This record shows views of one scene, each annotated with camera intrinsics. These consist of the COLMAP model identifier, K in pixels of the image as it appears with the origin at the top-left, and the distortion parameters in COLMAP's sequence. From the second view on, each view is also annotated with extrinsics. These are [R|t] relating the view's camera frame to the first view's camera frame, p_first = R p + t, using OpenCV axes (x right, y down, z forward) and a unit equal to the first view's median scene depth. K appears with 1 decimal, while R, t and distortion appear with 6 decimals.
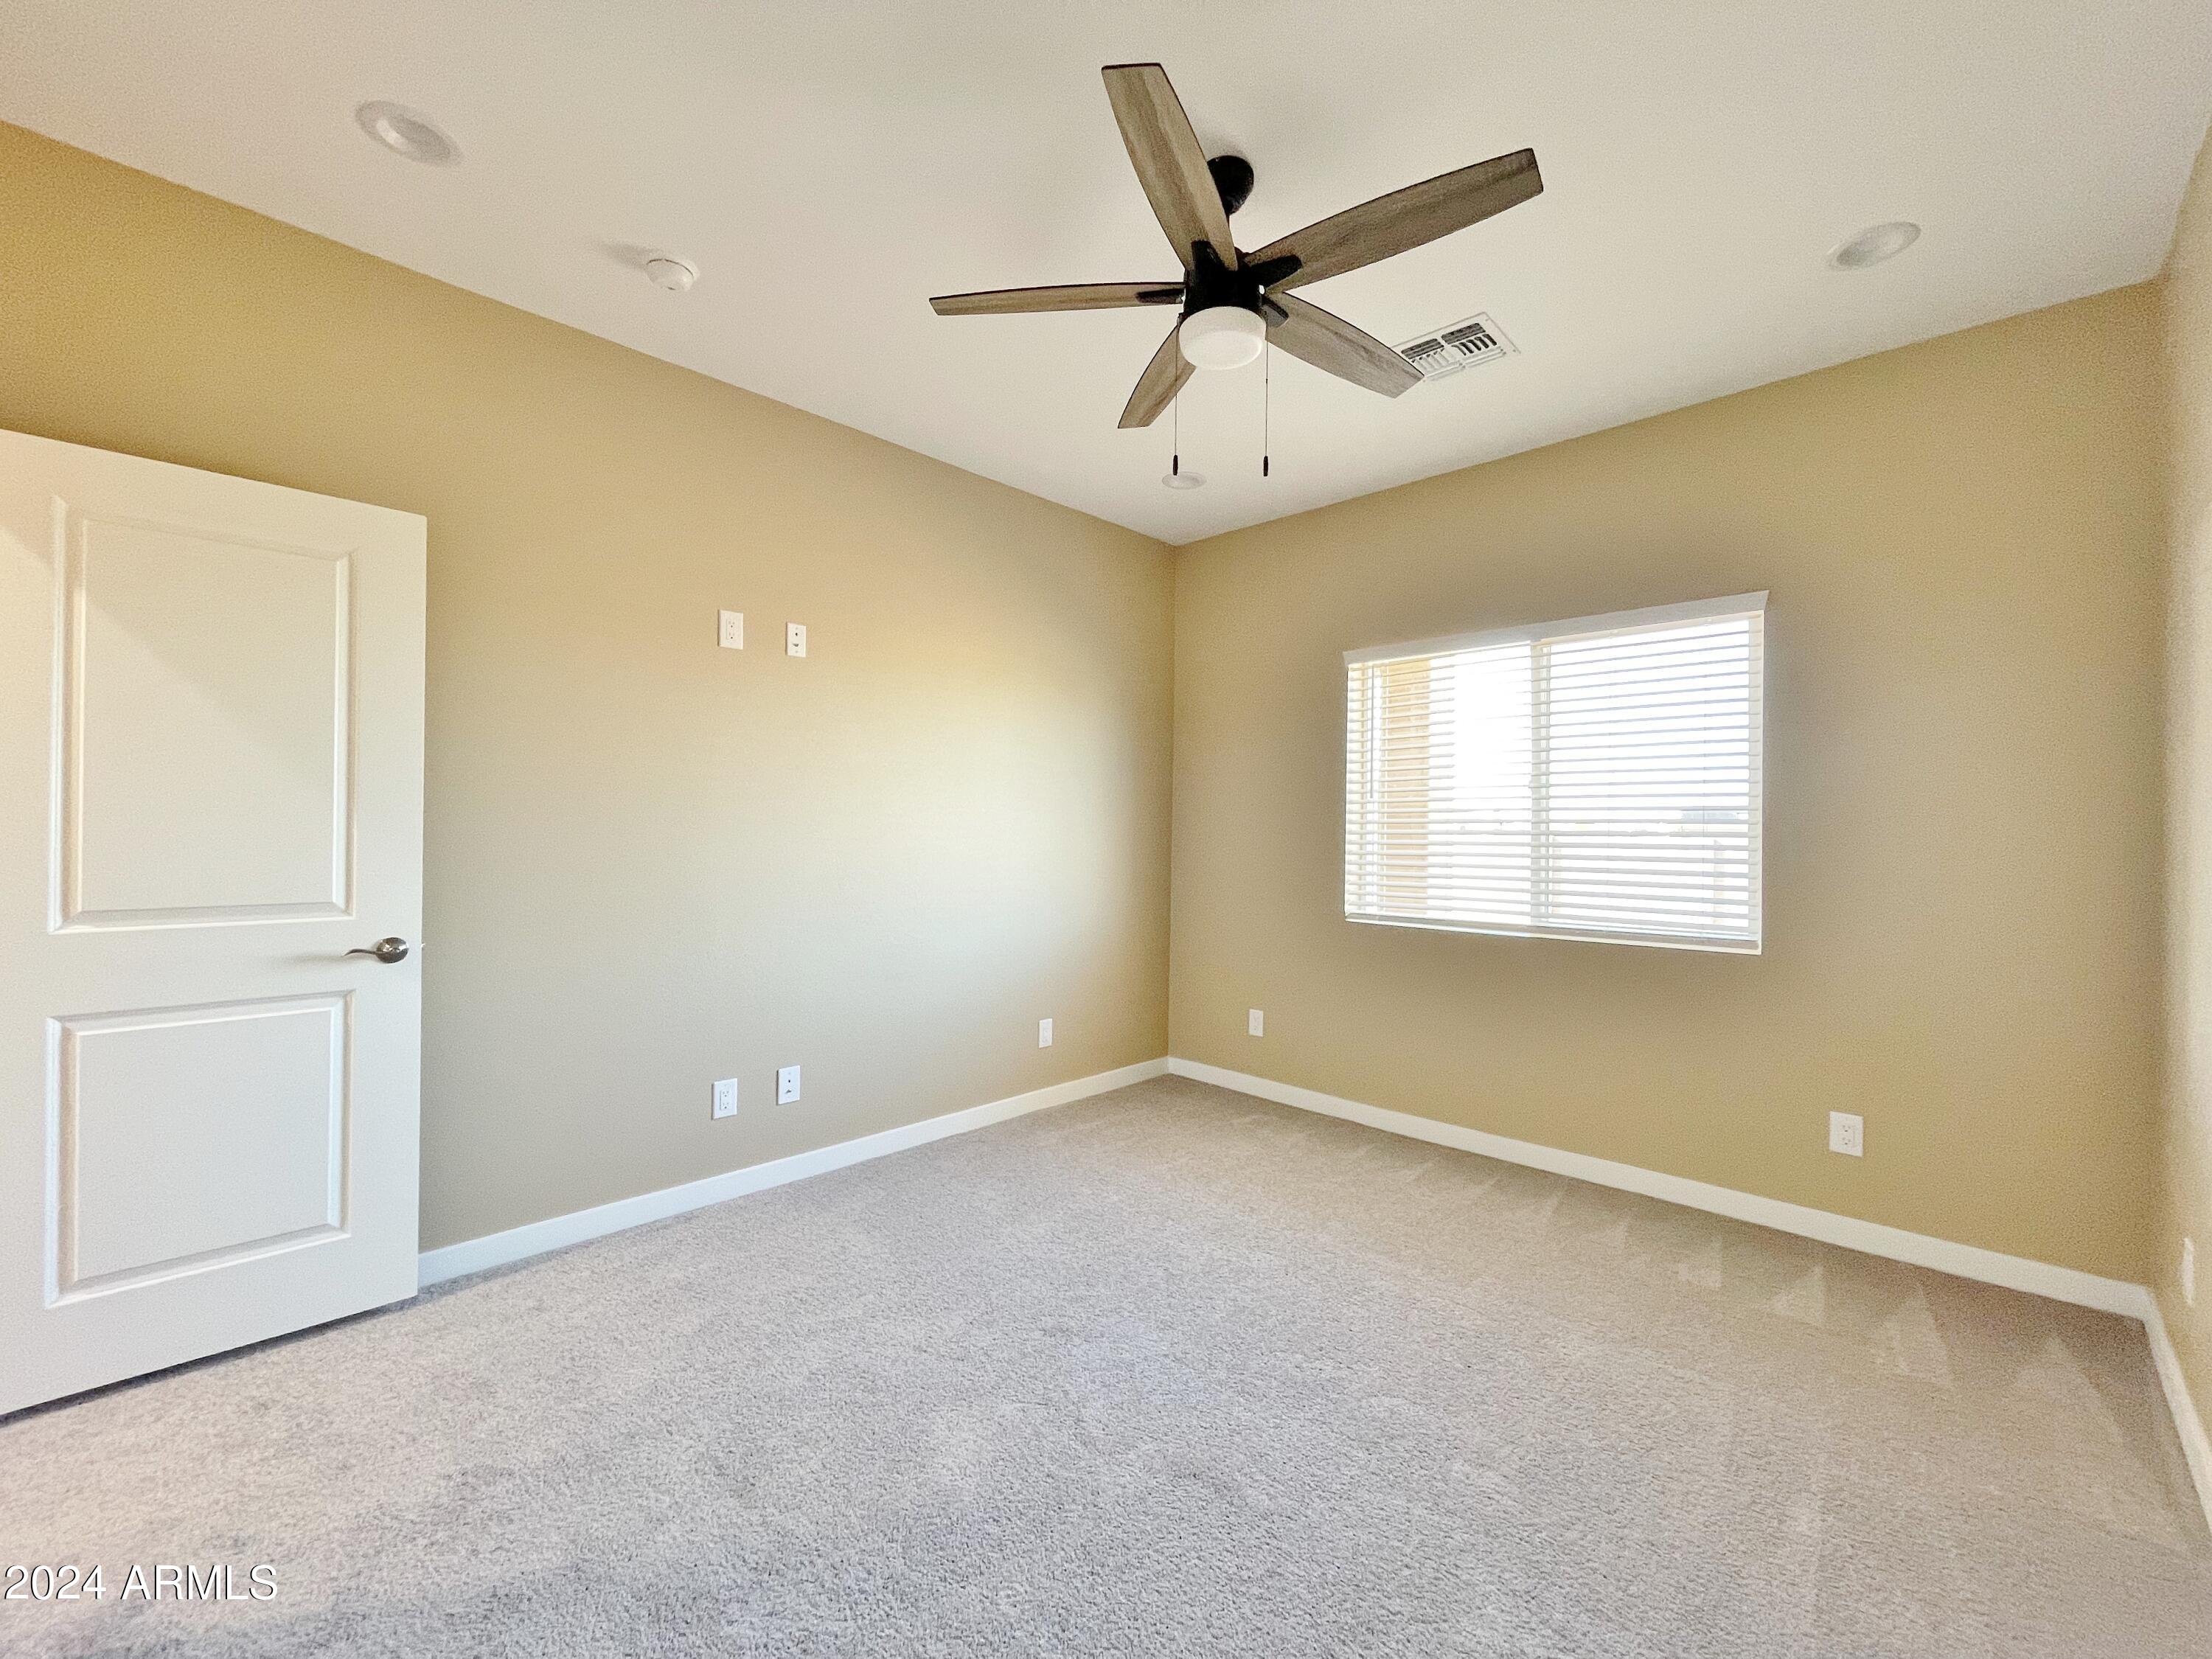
lens RADIAL K [[900.2, 0, 1106.0], [0, 900.2, 829.5], [0, 0, 1]] dist [0.000577, 0.000919]
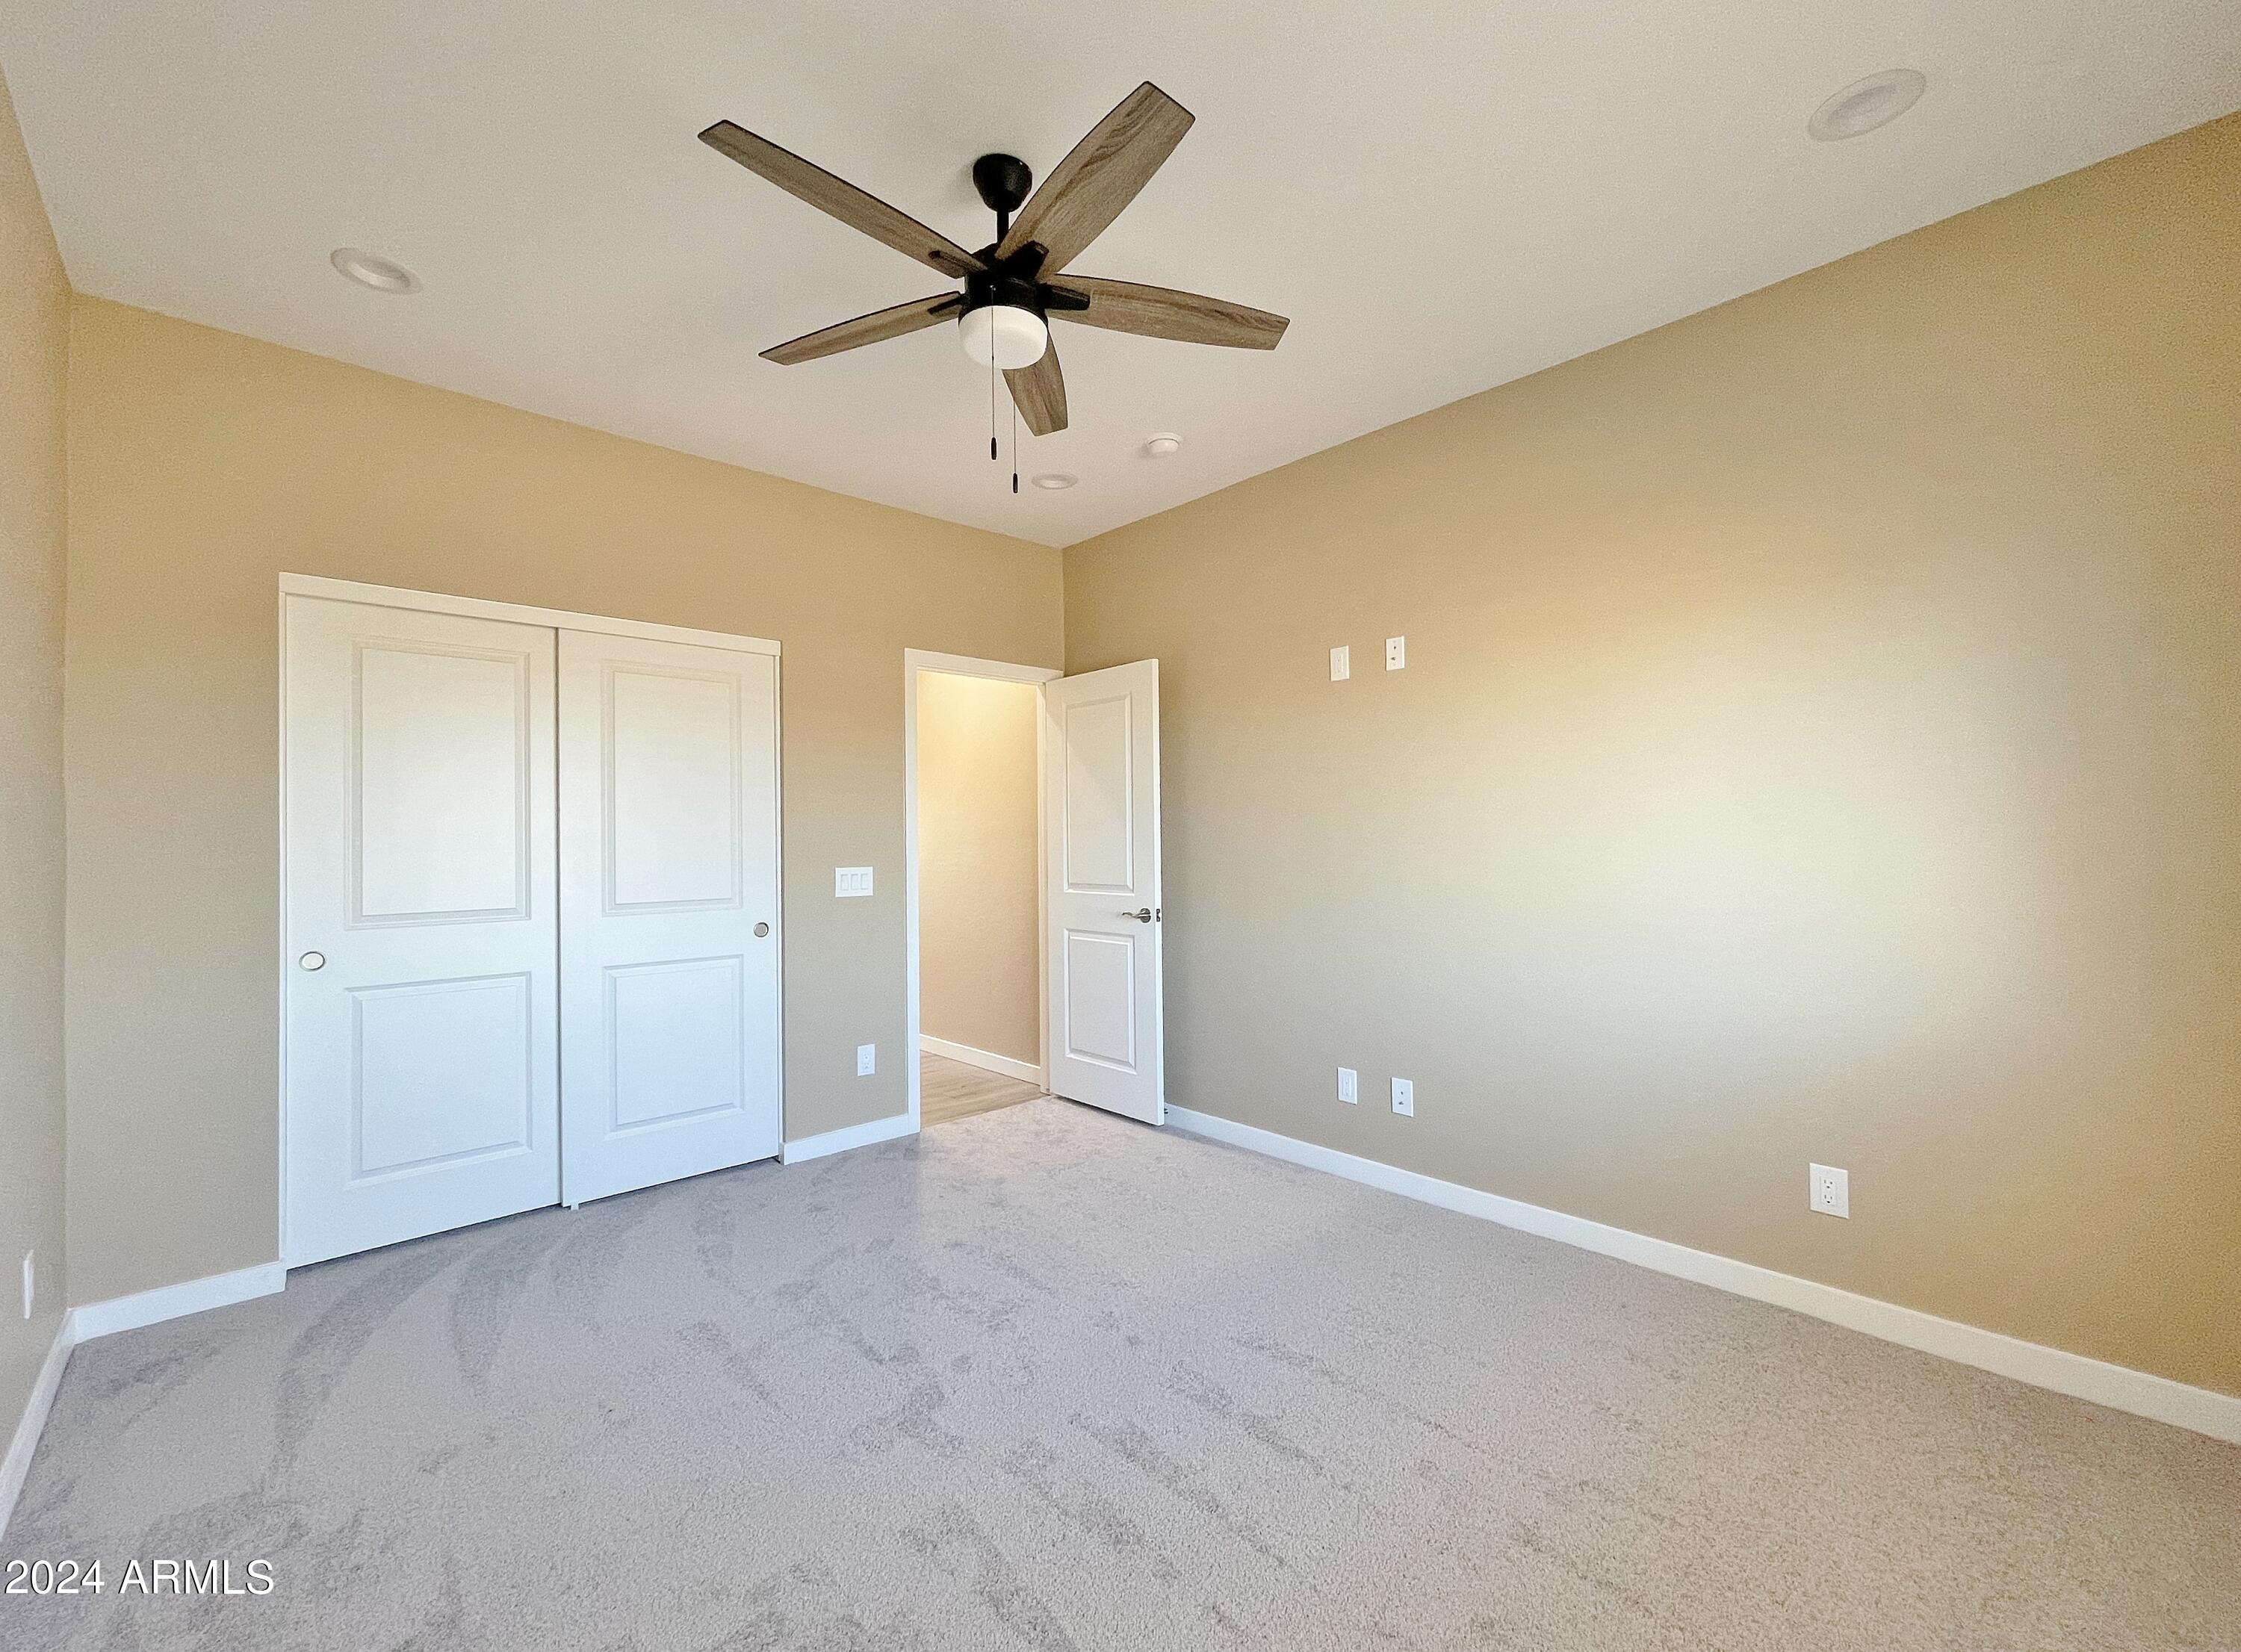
lens RADIAL K [[922.9, 0, 1120.5], [0, 922.9, 826.0], [0, 0, 1]] dist [-0.000665, -0.000105]
pose [[-0.047450, -0.028349, -0.998471, 0.945416], [0.009409, 0.999540, -0.028826, 0.013121], [0.998829, -0.010763, -0.047161, 1.005877]]
